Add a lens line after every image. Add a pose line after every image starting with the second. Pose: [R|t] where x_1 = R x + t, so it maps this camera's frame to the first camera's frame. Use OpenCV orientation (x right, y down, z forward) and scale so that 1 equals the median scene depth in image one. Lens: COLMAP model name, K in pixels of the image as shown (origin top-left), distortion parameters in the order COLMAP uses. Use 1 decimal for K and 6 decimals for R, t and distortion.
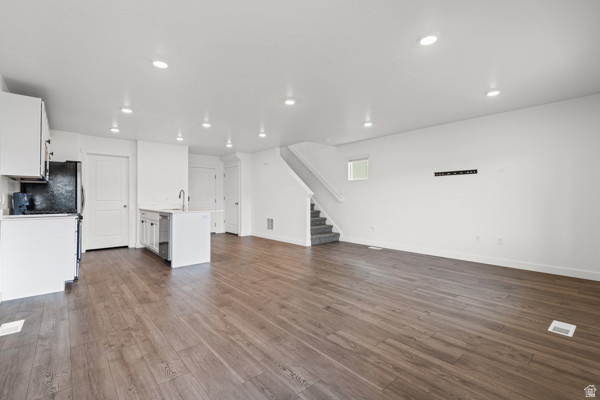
lens RADIAL K [[266.7, 0, 301.9], [0, 266.7, 197.5], [0, 0, 1]] dist [-0.000455, -0.000286]
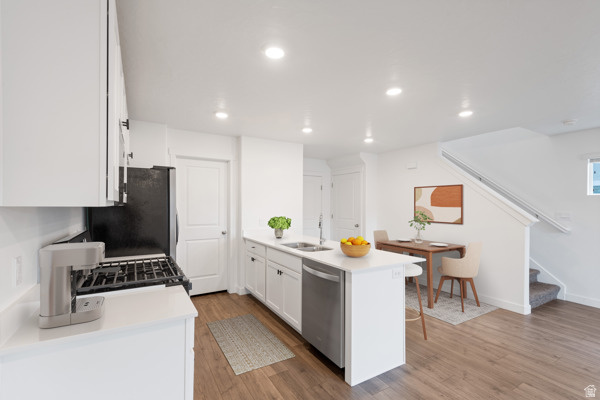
lens RADIAL K [[263.0, 0, 298.2], [0, 263.0, 211.4], [0, 0, 1]] dist [0.002449, 0.000123]
pose [[0.982658, 0.013305, -0.184950, -0.467130], [-0.007915, 0.999523, 0.029855, -0.060286], [0.185259, -0.027874, 0.982294, 0.494430]]
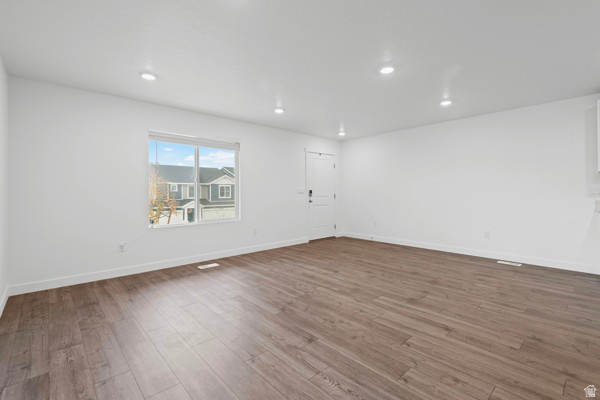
lens RADIAL K [[266.7, 0, 301.9], [0, 266.7, 197.5], [0, 0, 1]] dist [-0.000455, -0.000286]
pose [[-0.999520, 0.015441, -0.026865, 0.182915], [0.015080, 0.999794, 0.013591, -0.001867], [0.027069, 0.013180, -0.999547, 1.412251]]
